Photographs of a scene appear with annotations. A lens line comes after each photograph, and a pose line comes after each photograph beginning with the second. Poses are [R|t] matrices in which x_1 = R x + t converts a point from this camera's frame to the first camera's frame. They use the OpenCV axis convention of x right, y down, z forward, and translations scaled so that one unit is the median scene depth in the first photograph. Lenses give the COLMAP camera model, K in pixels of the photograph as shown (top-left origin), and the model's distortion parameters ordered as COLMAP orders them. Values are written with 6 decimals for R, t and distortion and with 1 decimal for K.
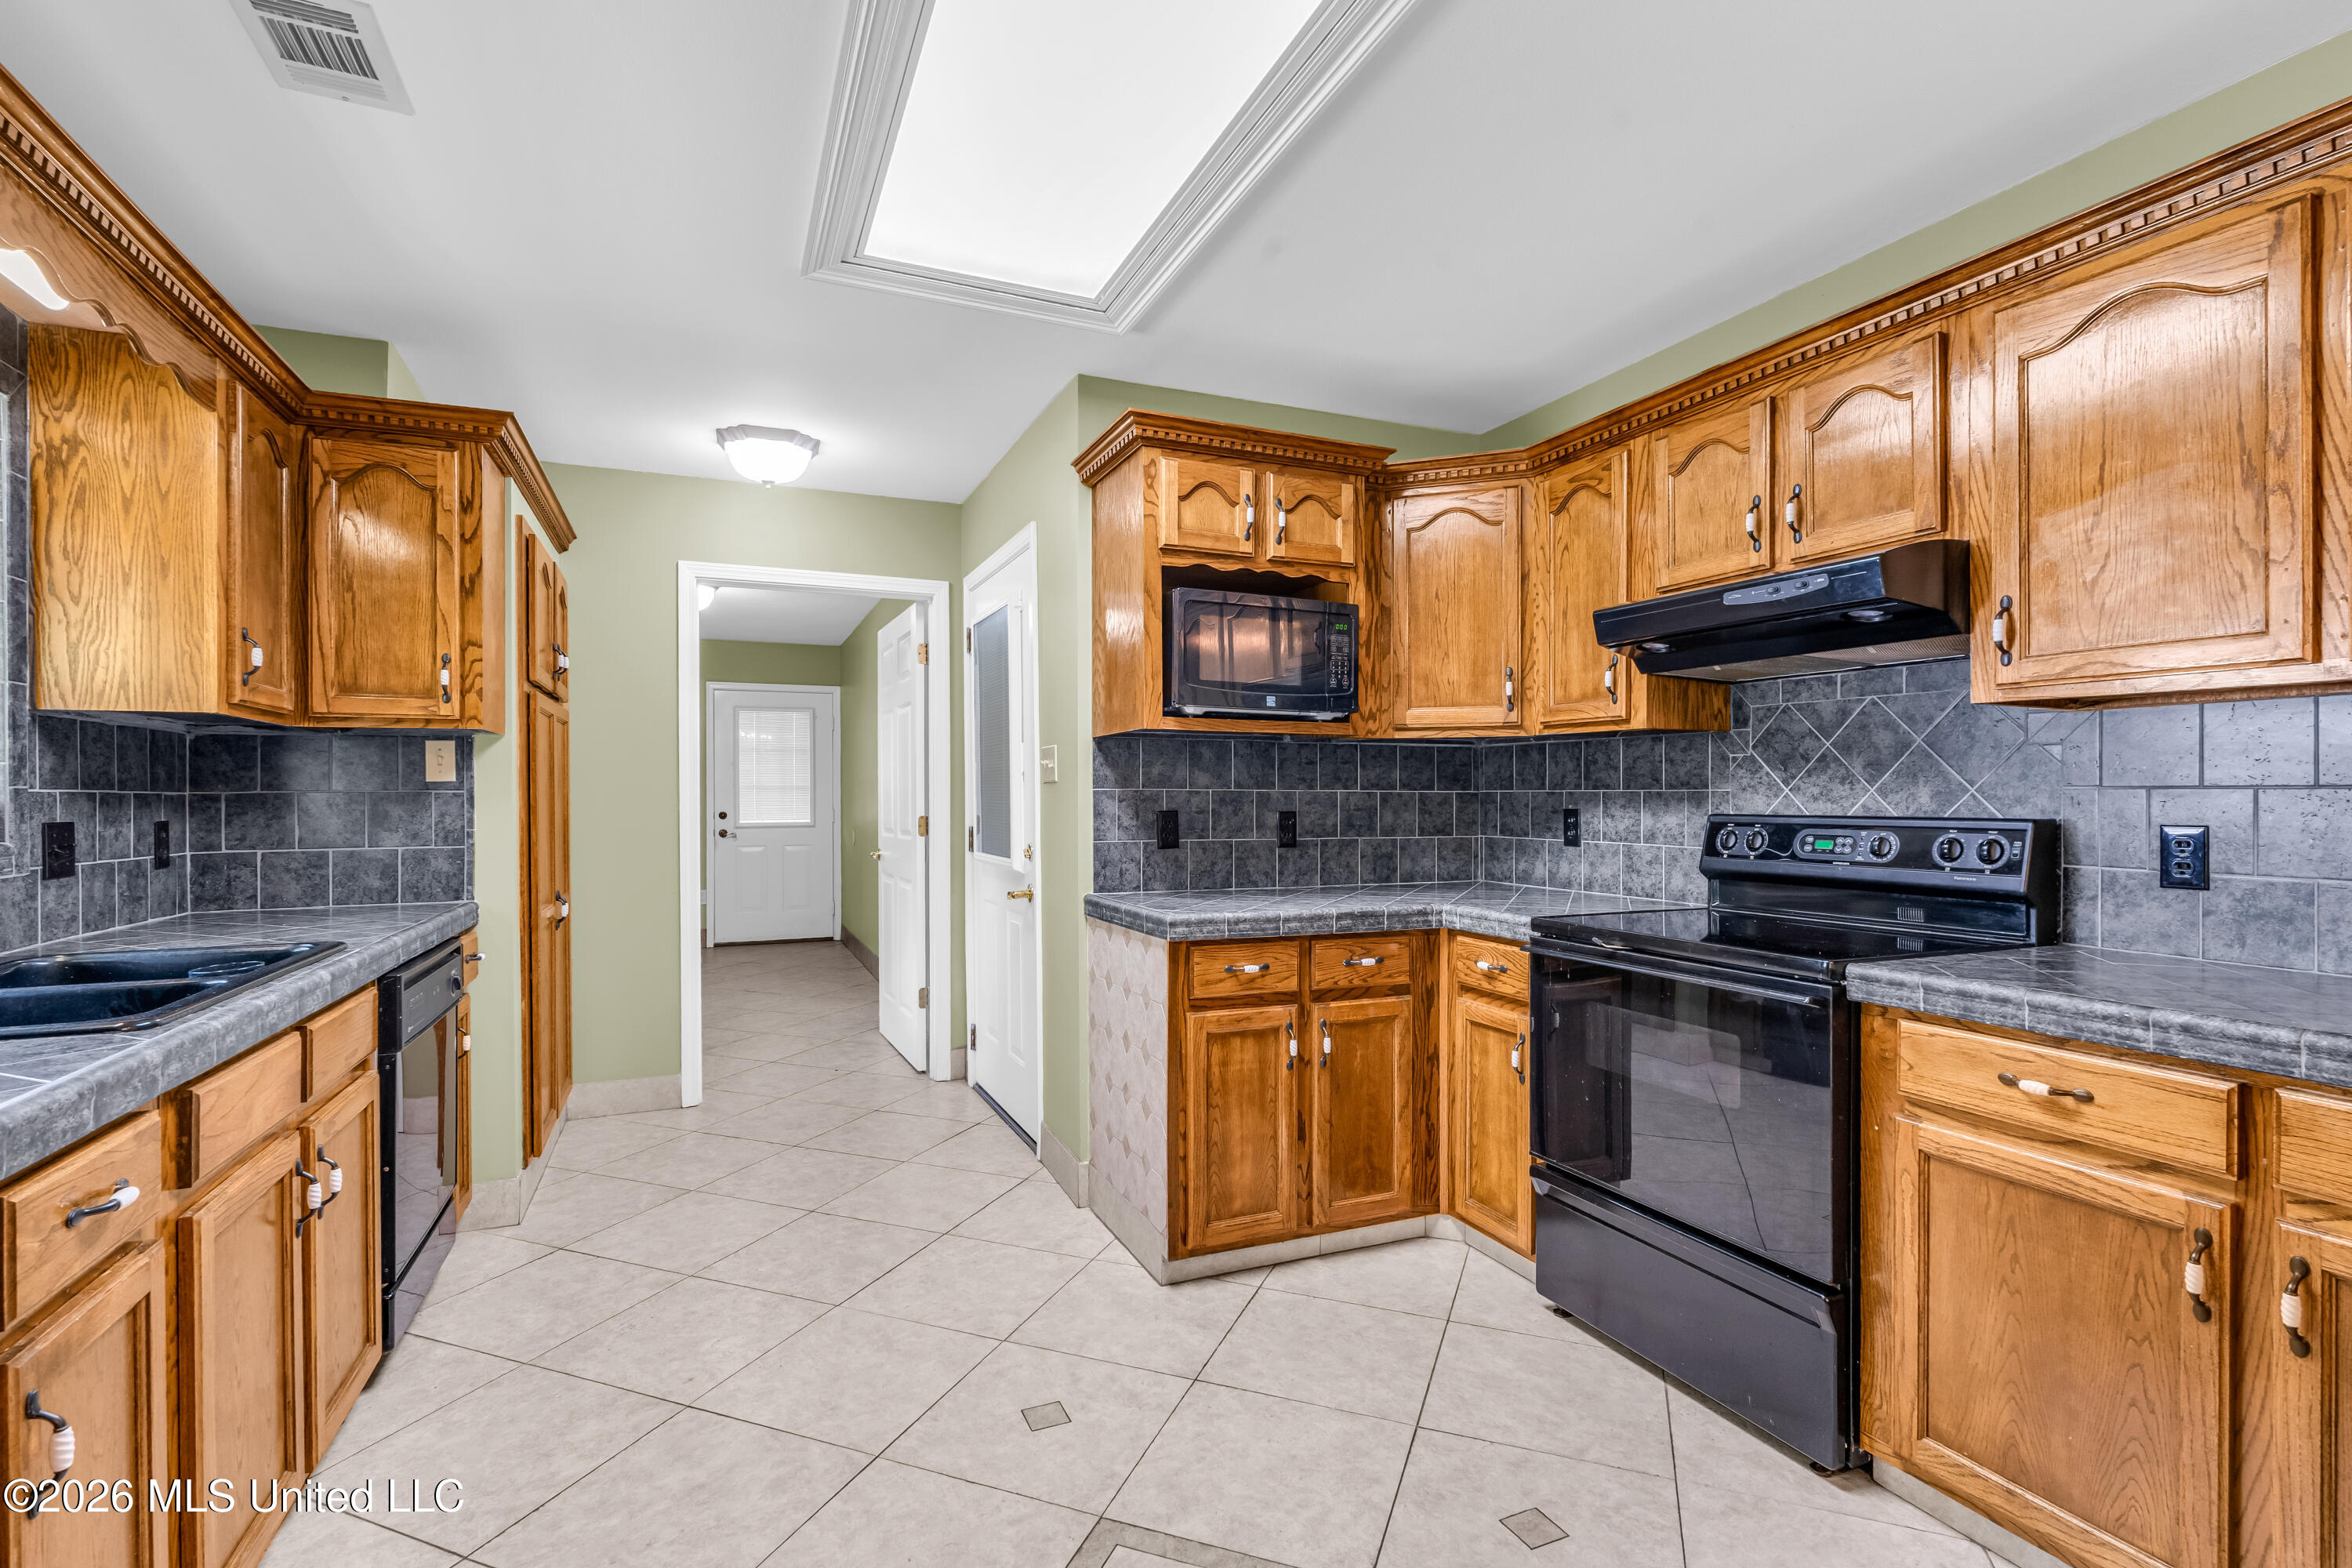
lens RADIAL K [[1125.9, 0, 1180.0], [0, 1125.9, 792.6], [0, 0, 1]] dist [-0.000213, 0.000021]
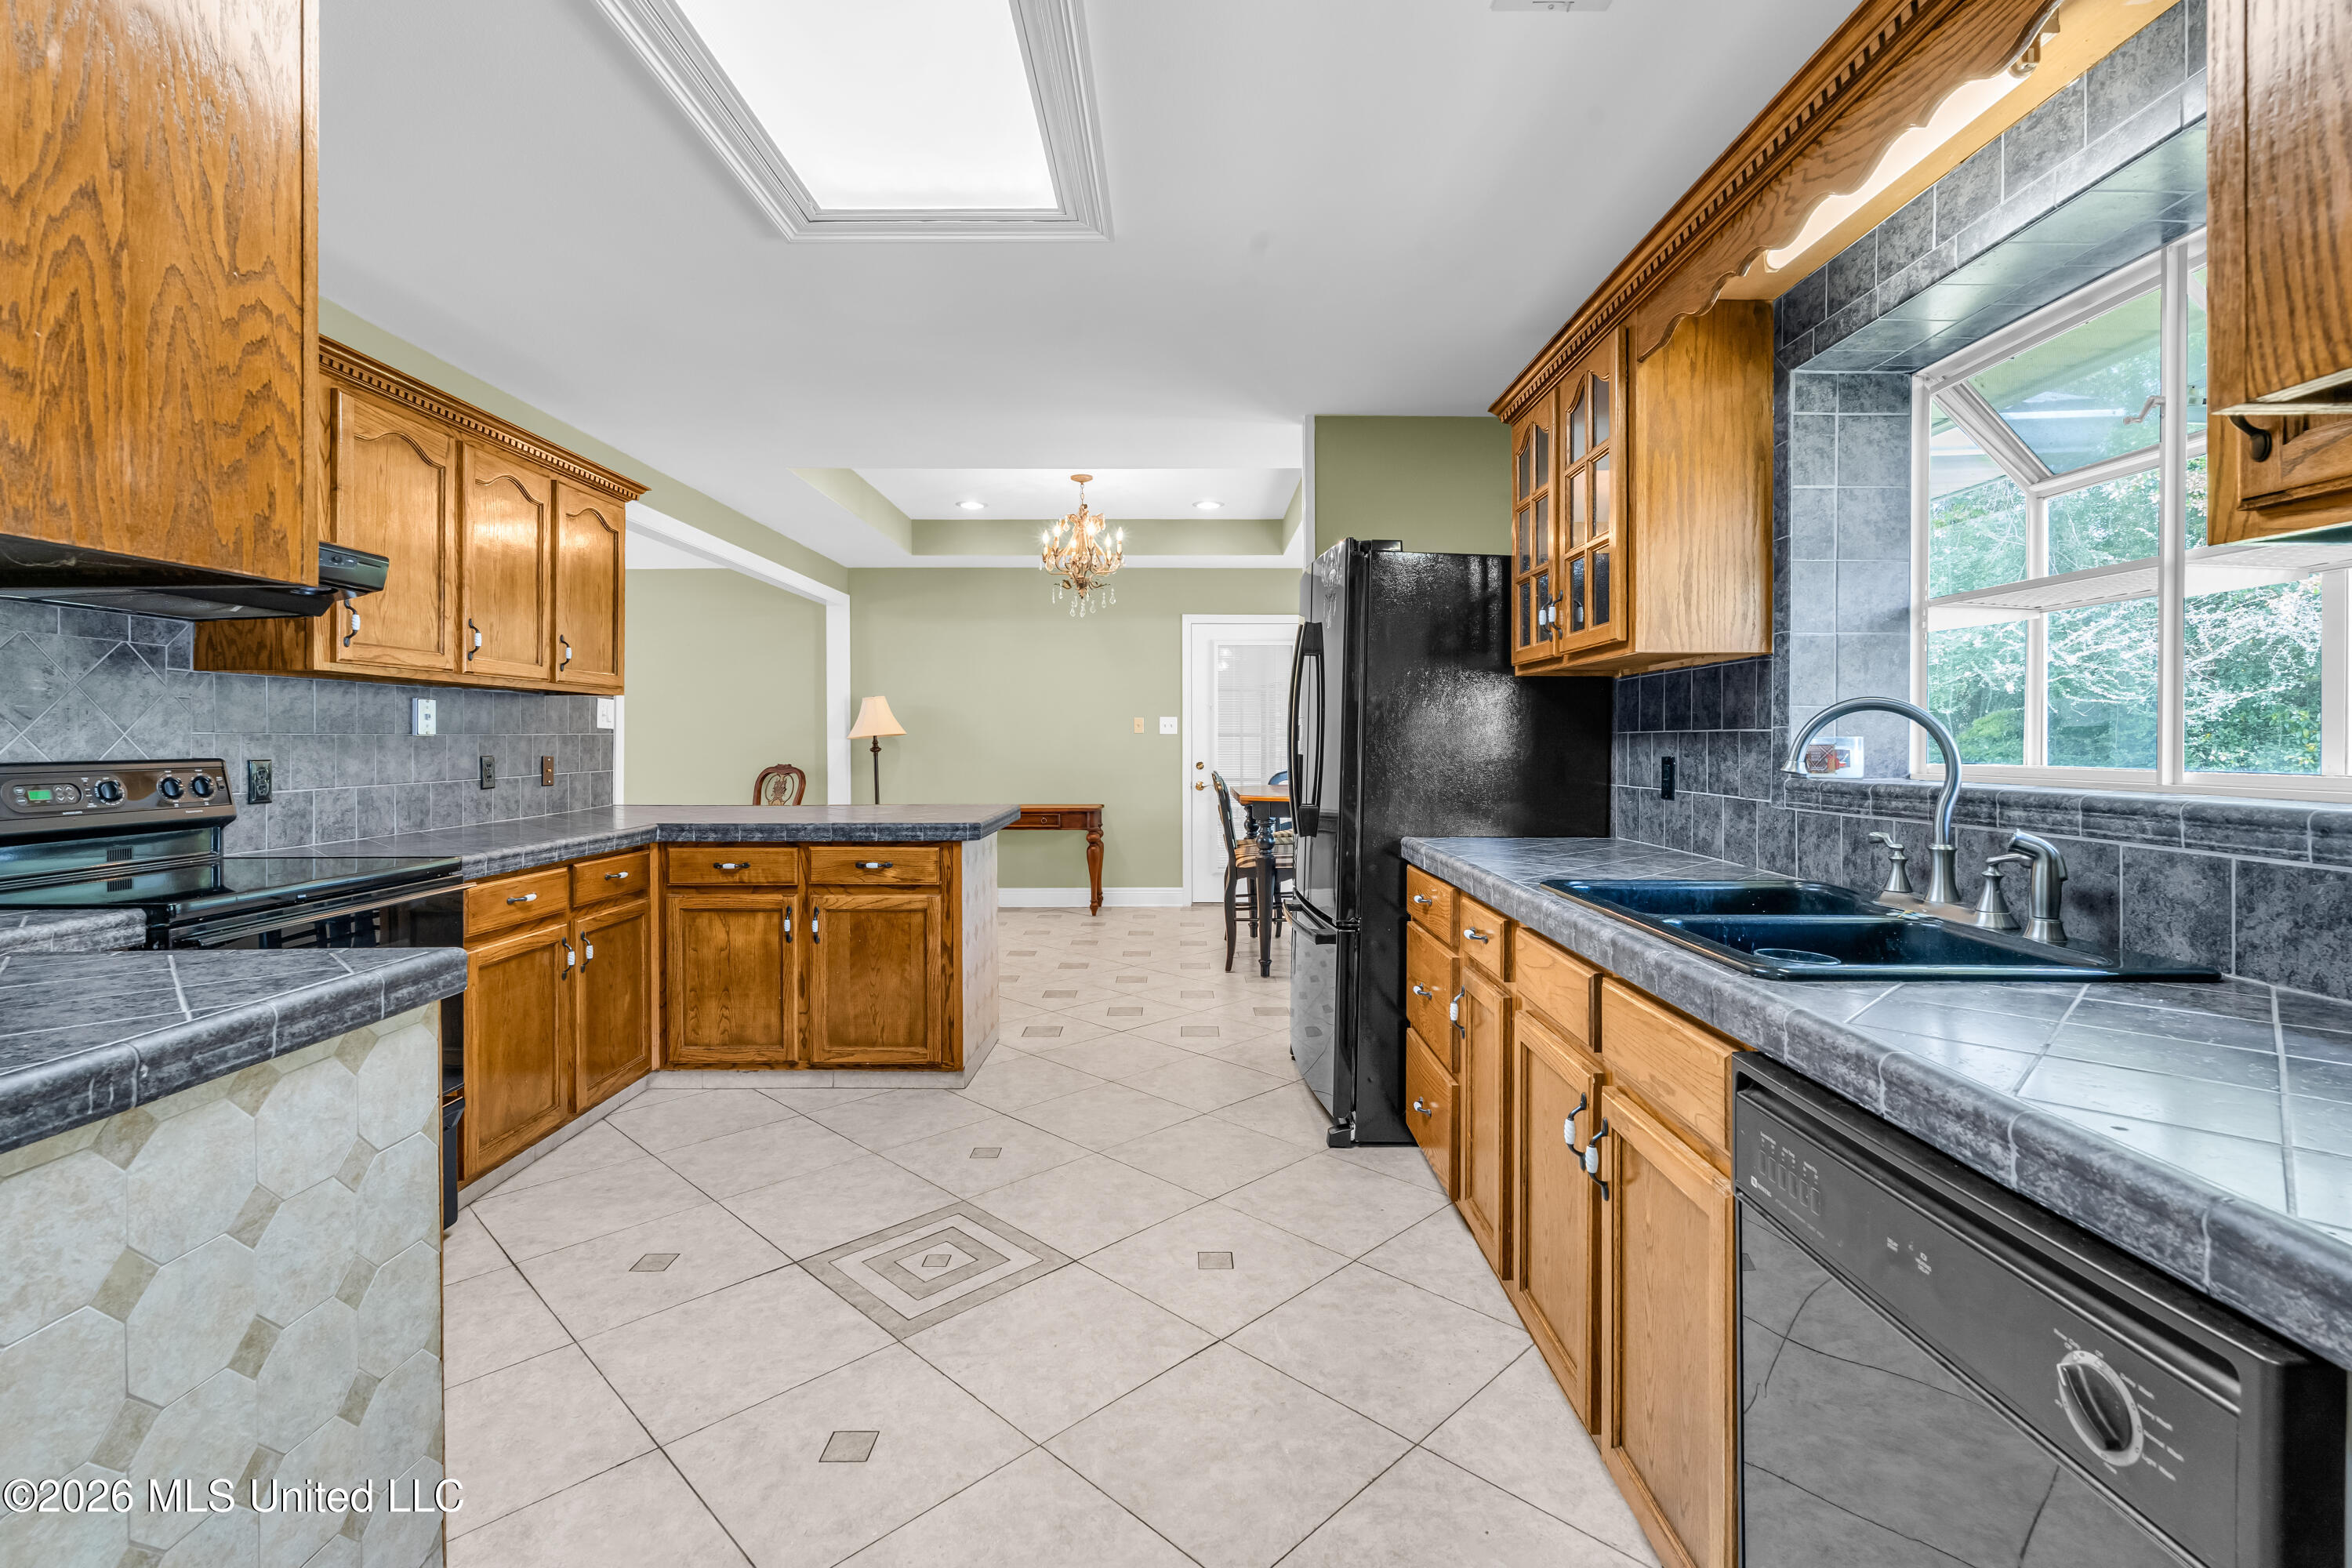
lens RADIAL K [[1084.5, 0, 1154.7], [0, 1084.5, 762.6], [0, 0, 1]] dist [-0.002361, -0.000074]
pose [[-0.910291, -0.003962, 0.413950, -0.731902], [0.004923, 0.999780, 0.020395, 0.009471], [-0.413939, 0.020603, -0.910071, 1.782845]]
